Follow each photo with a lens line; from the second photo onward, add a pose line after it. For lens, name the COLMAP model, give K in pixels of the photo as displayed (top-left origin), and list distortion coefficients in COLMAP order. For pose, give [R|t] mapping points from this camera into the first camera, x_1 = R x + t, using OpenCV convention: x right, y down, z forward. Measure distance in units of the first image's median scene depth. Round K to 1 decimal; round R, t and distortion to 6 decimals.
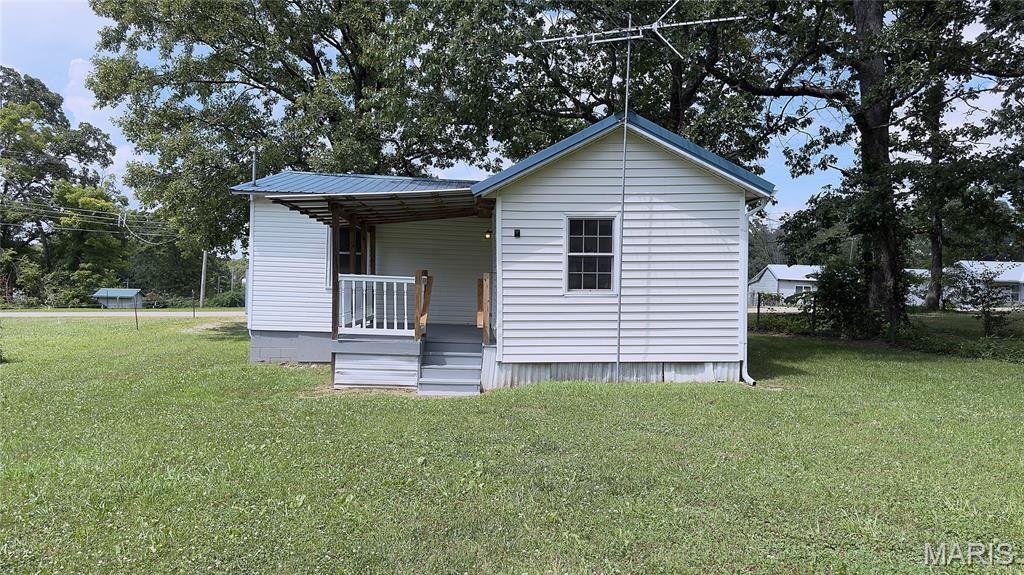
lens RADIAL K [[723.2, 0, 518.7], [0, 723.2, 289.5], [0, 0, 1]] dist [0.137969, -0.215395]
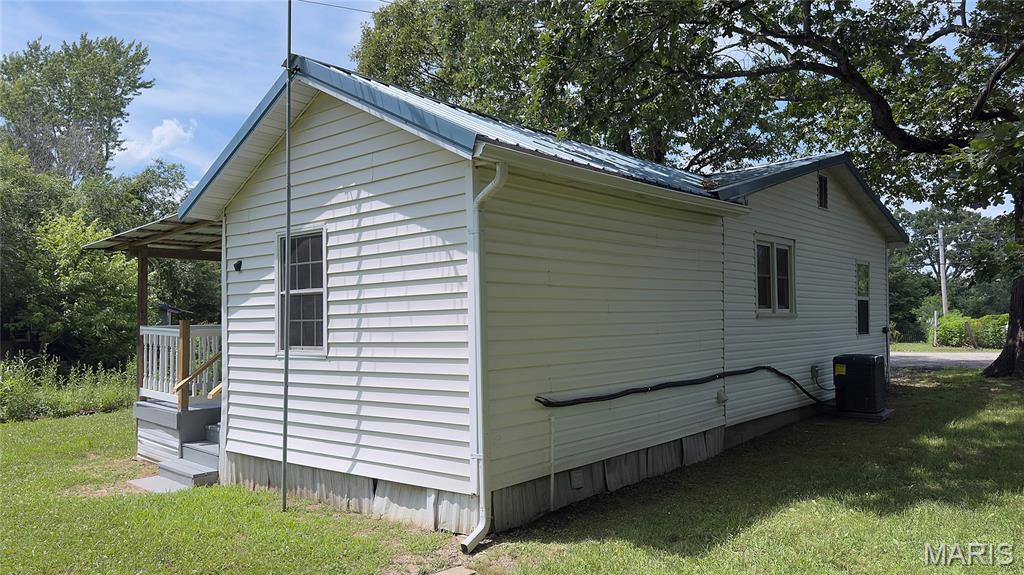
lens RADIAL K [[723.2, 0, 518.7], [0, 723.2, 289.5], [0, 0, 1]] dist [0.137969, -0.215395]
pose [[0.756035, -0.045190, -0.652970, 0.660277], [-0.008965, 0.996805, -0.079365, -0.001489], [0.654470, 0.065856, 0.753214, 0.641679]]
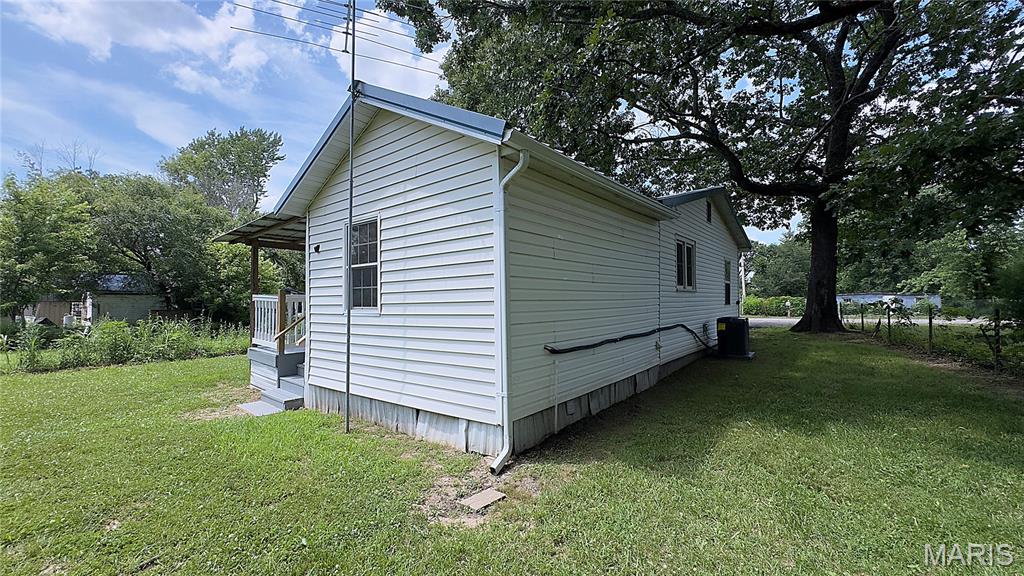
lens RADIAL K [[412.6, 0, 512.0], [0, 412.6, 288.0], [0, 0, 1]] dist [0.000137, 0.000861]
pose [[0.777894, -0.035311, -0.627403, 0.532093], [-0.011531, 0.997450, -0.070434, 0.009075], [0.628290, 0.062024, 0.775503, 0.740373]]
